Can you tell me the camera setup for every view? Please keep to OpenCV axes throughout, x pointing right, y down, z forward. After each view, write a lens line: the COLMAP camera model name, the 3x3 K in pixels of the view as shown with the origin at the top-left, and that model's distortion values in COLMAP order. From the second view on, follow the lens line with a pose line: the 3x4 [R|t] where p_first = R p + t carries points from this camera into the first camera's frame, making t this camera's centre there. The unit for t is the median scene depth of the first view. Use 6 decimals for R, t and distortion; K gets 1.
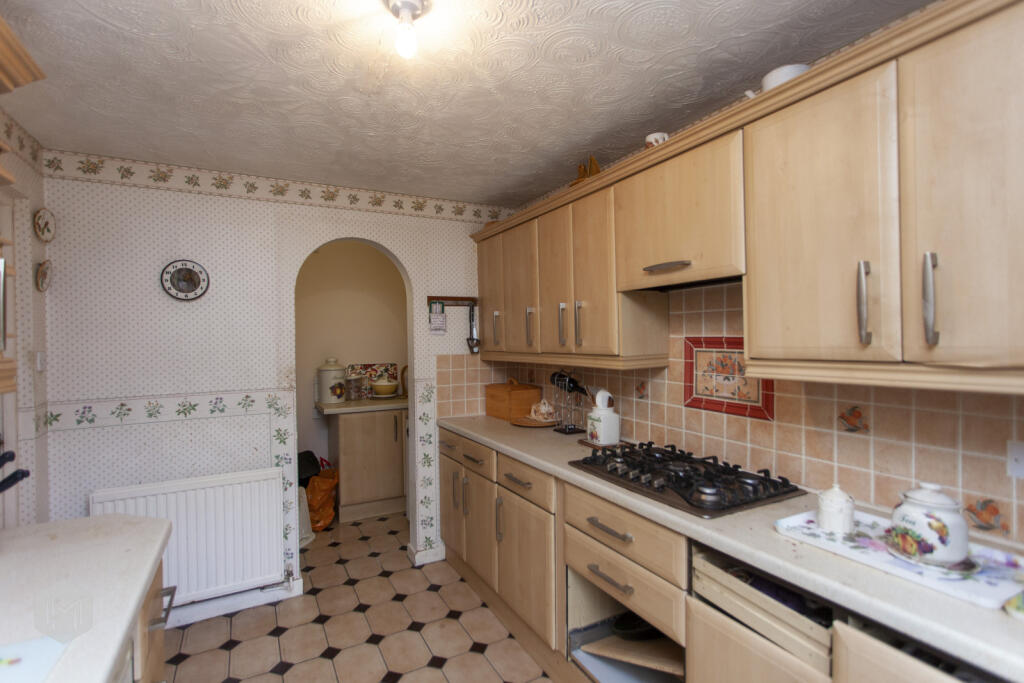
lens RADIAL K [[481.9, 0, 506.5], [0, 481.9, 343.9], [0, 0, 1]] dist [0.011023, 0.000173]
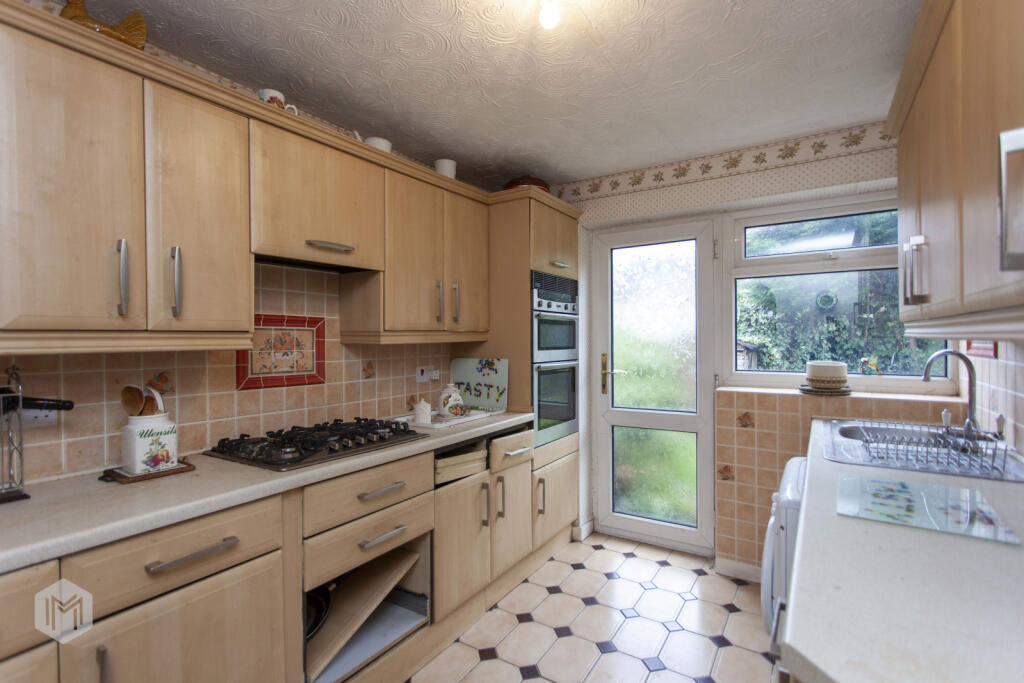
lens RADIAL K [[481.9, 0, 506.5], [0, 481.9, 343.9], [0, 0, 1]] dist [0.011023, 0.000173]
pose [[-0.495657, -0.000304, 0.868518, -0.807372], [0.014847, 0.999851, 0.008823, 0.051982], [-0.868392, 0.017268, -0.495578, 1.230284]]
